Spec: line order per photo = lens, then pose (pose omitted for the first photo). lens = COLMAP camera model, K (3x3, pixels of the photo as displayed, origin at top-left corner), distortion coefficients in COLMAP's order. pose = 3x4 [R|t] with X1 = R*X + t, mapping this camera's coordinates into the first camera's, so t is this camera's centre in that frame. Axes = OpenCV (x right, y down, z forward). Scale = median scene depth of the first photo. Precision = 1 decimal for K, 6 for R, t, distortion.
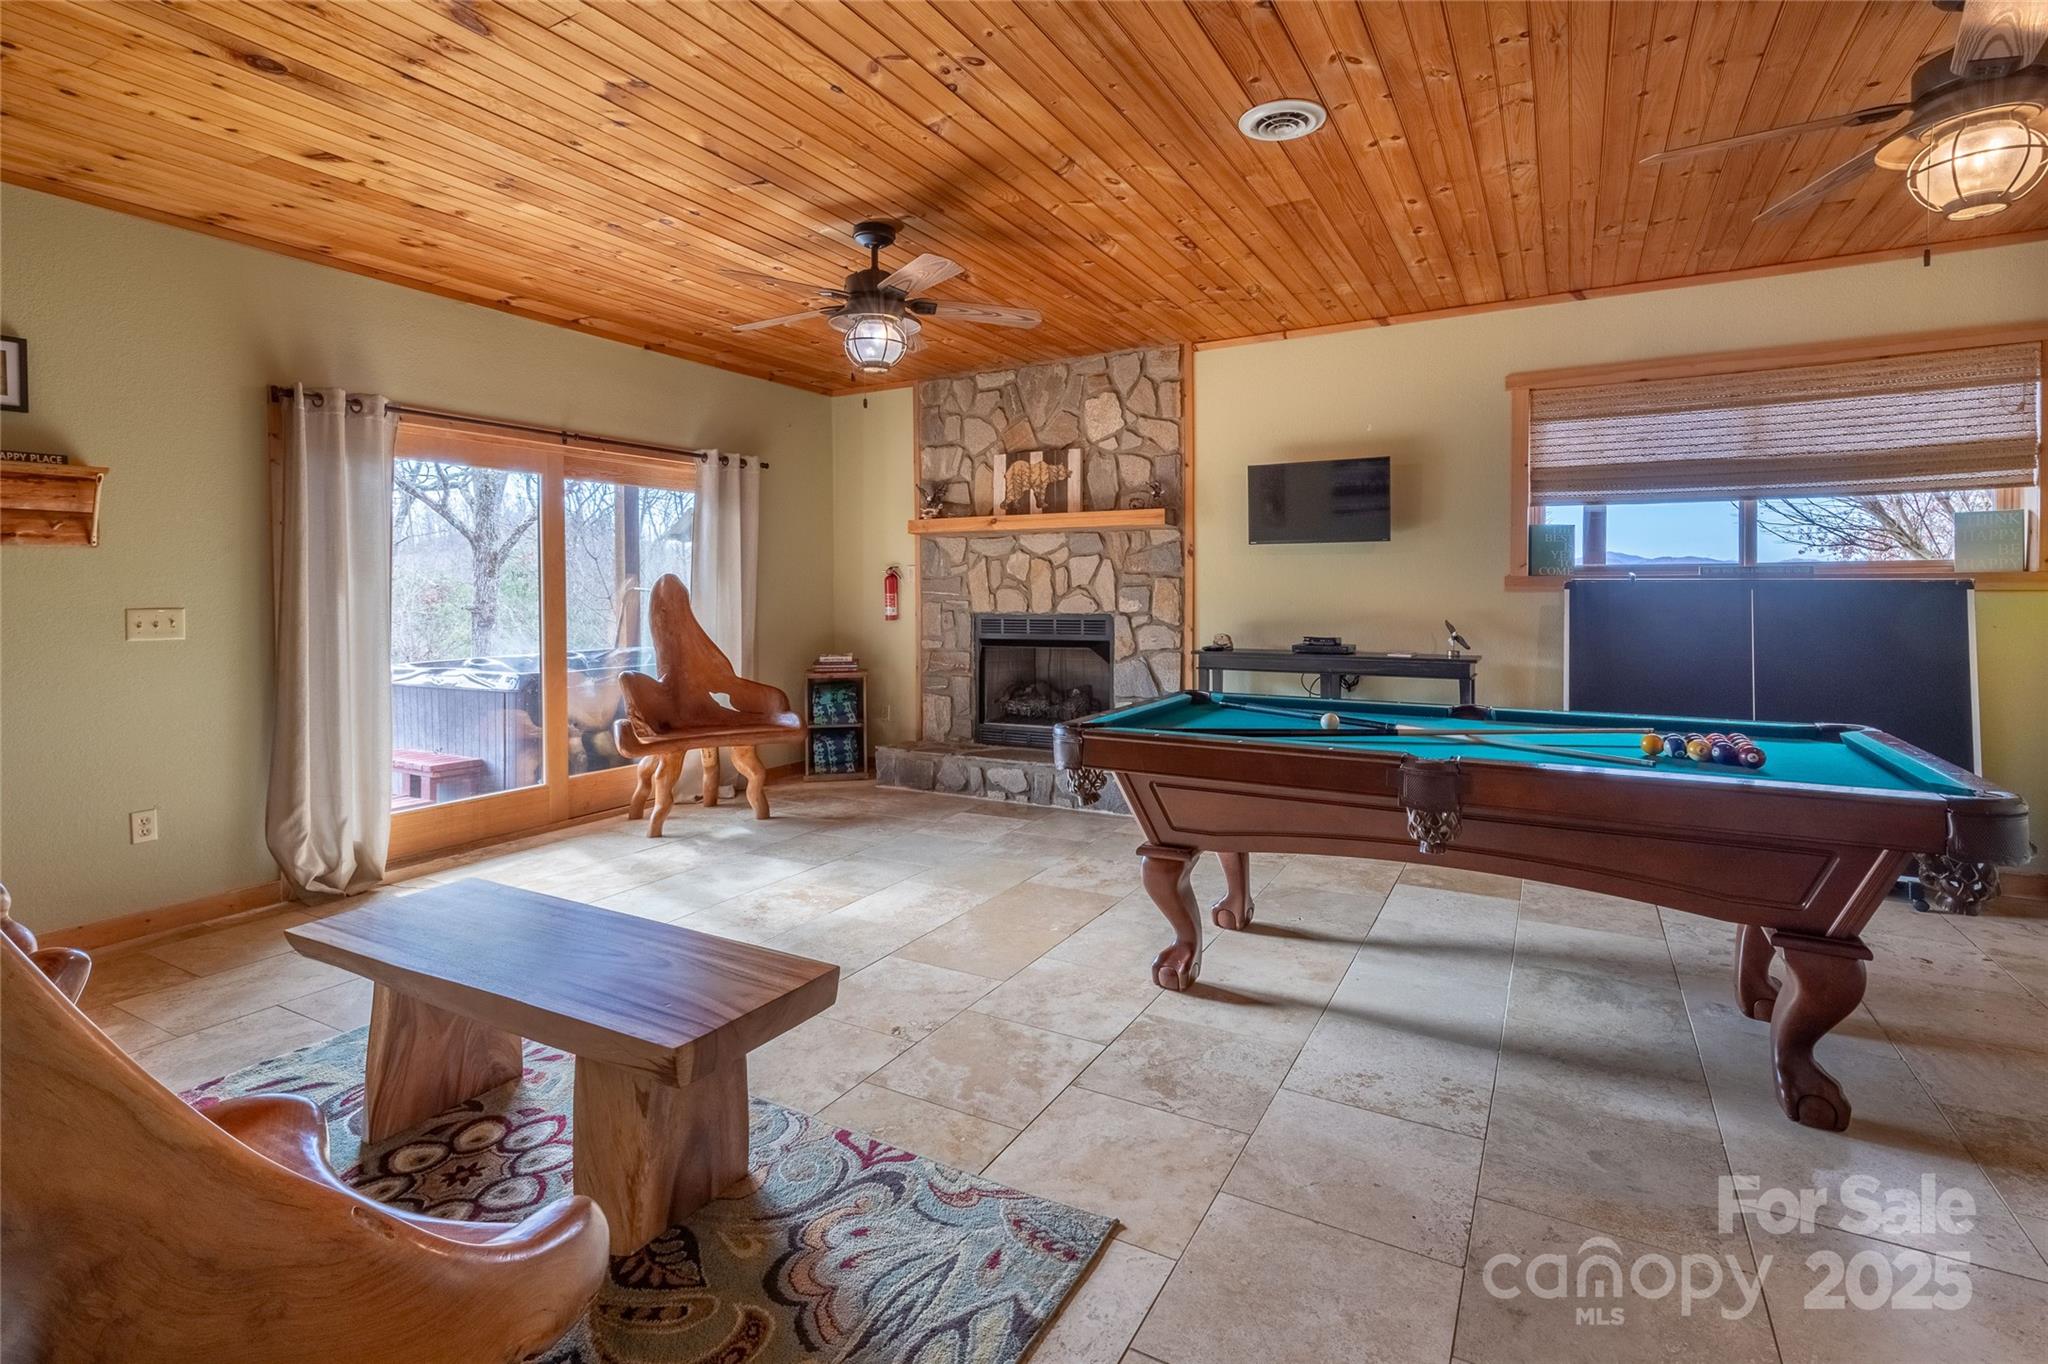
lens RADIAL K [[960.8, 0, 1029.6], [0, 960.8, 599.1], [0, 0, 1]] dist [0.010203, -0.001288]
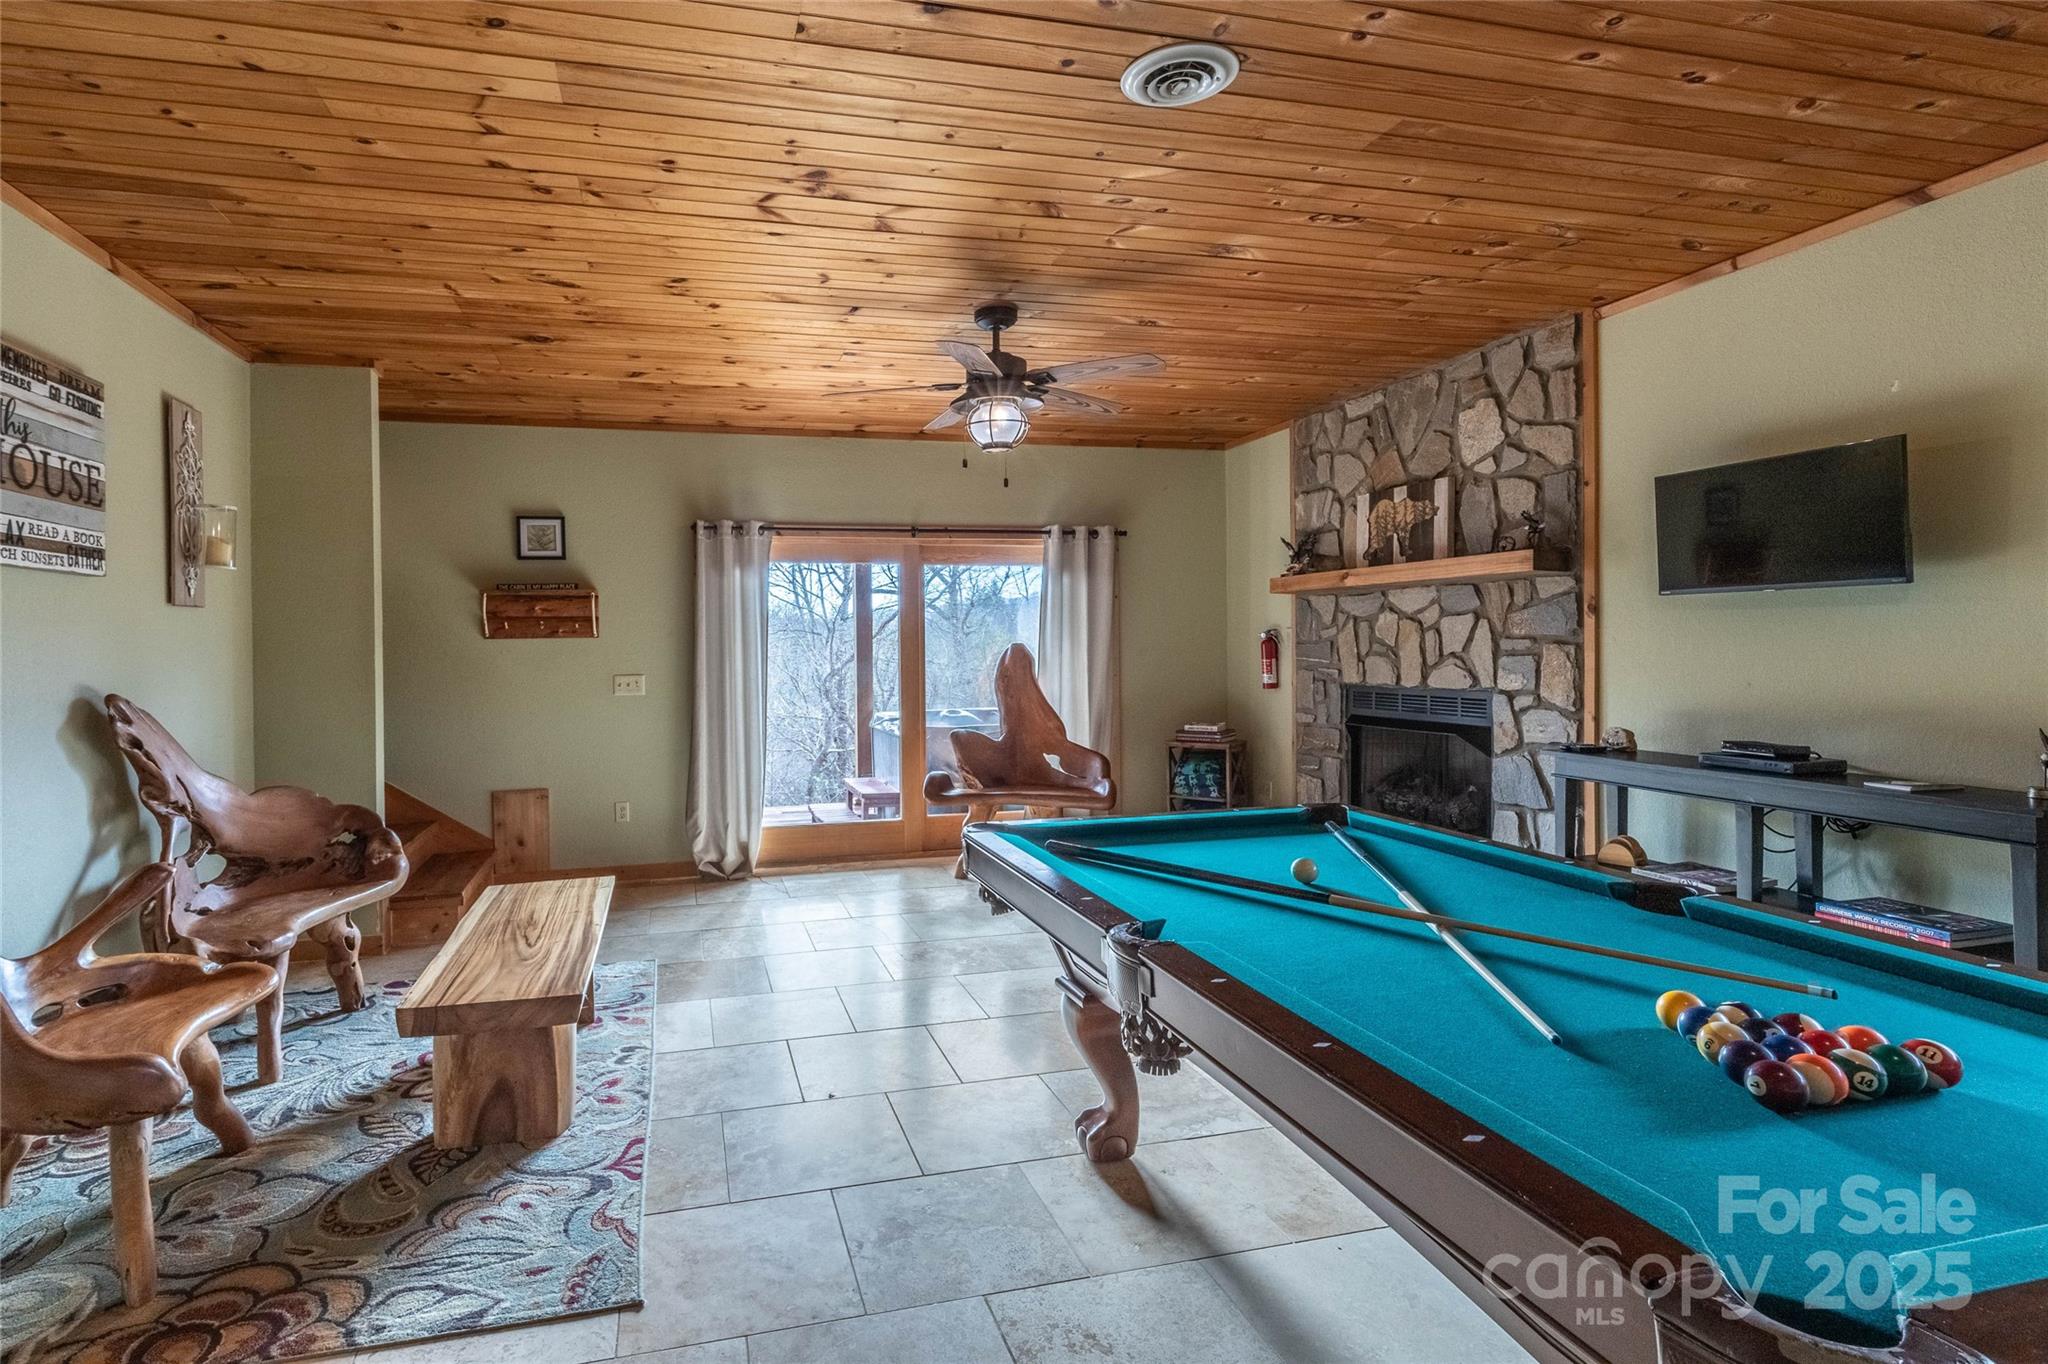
lens RADIAL K [[960.8, 0, 908.6], [0, 960.8, 641.0], [0, 0, 1]] dist [0.010203, -0.001288]
pose [[0.685320, -0.006149, -0.728216, 0.332123], [0.001839, 0.999976, -0.006714, -0.020308], [0.728239, 0.003262, 0.685315, 0.154409]]
